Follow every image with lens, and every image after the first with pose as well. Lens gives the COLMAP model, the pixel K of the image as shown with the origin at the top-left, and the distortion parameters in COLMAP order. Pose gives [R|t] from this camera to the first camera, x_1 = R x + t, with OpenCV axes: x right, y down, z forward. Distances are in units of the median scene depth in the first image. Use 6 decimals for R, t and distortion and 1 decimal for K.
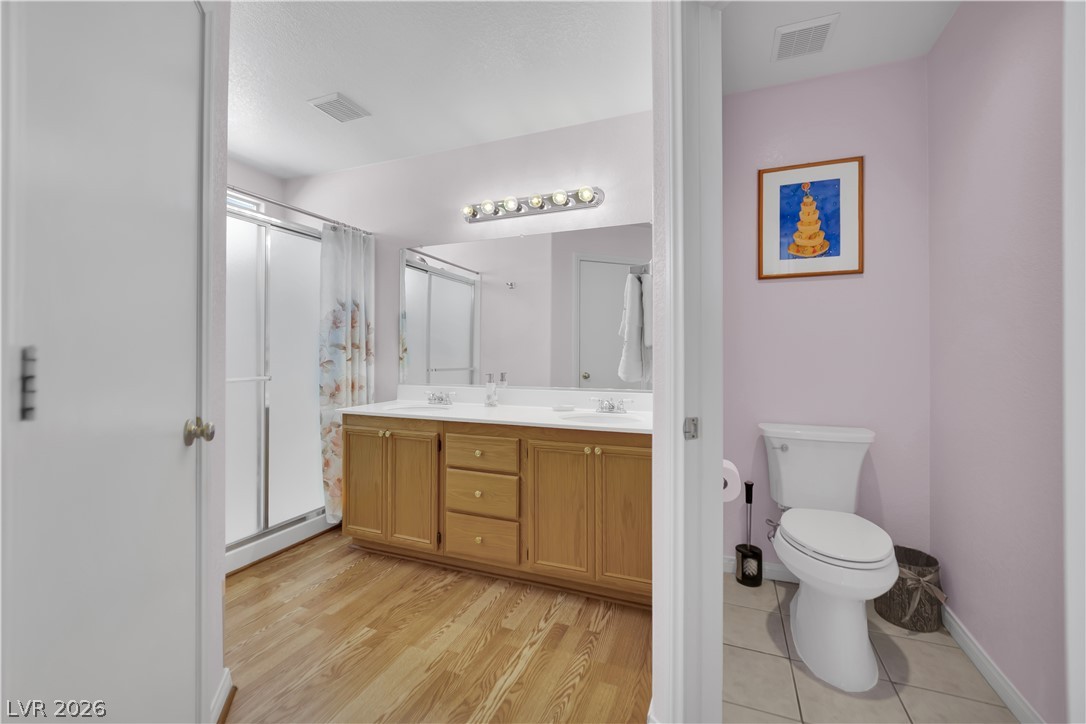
lens RADIAL K [[447.8, 0, 542.0], [0, 447.8, 361.5], [0, 0, 1]] dist [-0.022381, -0.000217]
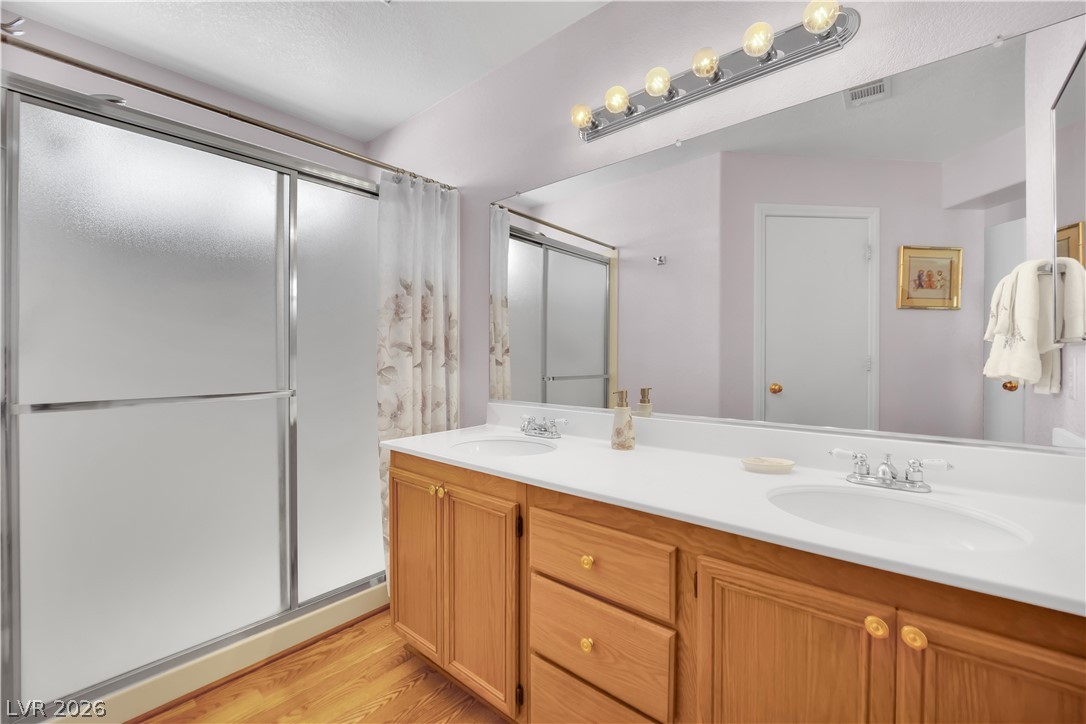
lens RADIAL K [[462.7, 0, 524.2], [0, 462.7, 358.2], [0, 0, 1]] dist [-0.022288, -0.000081]
pose [[0.936134, -0.002201, -0.351635, -0.023992], [-0.002234, 0.999923, -0.012207, -0.007264], [0.351635, 0.012213, 0.936057, 0.398518]]
